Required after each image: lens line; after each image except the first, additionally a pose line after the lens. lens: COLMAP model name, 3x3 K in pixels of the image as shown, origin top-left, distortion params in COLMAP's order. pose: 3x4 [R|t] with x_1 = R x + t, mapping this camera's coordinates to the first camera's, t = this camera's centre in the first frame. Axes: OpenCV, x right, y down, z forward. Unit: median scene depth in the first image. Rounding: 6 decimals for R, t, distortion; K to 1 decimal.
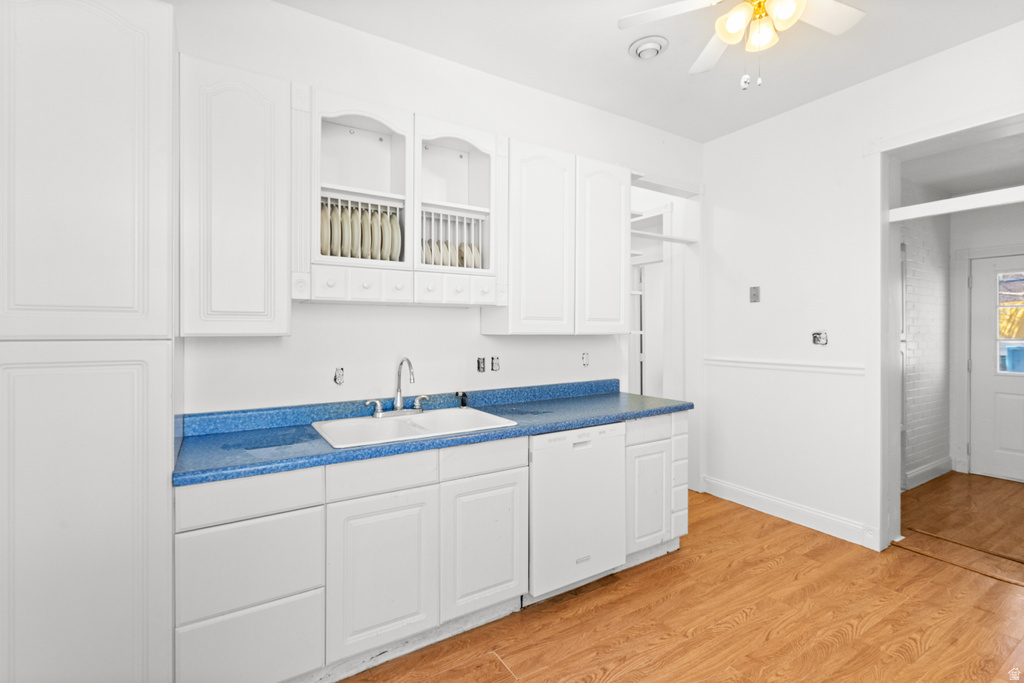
lens RADIAL K [[471.0, 0, 511.0], [0, 471.0, 323.5], [0, 0, 1]] dist [-0.003318, -0.000101]
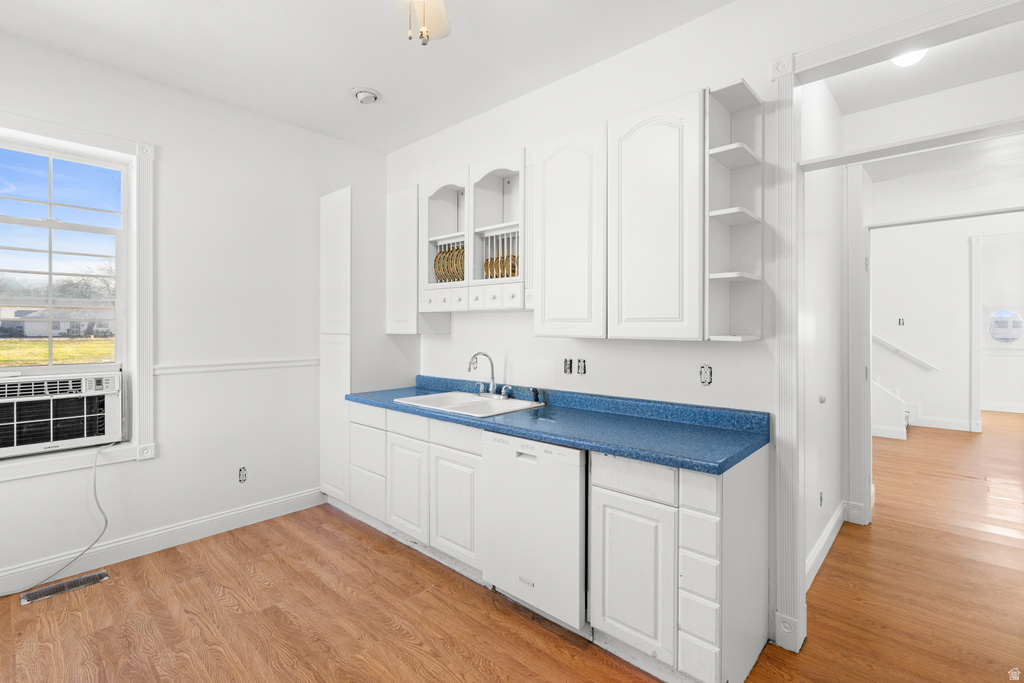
lens RADIAL K [[471.0, 0, 510.7], [0, 471.0, 326.7], [0, 0, 1]] dist [-0.003318, -0.000101]
pose [[0.255728, -0.011485, -0.966680, 1.028819], [0.001949, 0.999934, -0.011365, 0.015998], [0.966747, 0.001022, 0.255734, 0.728365]]
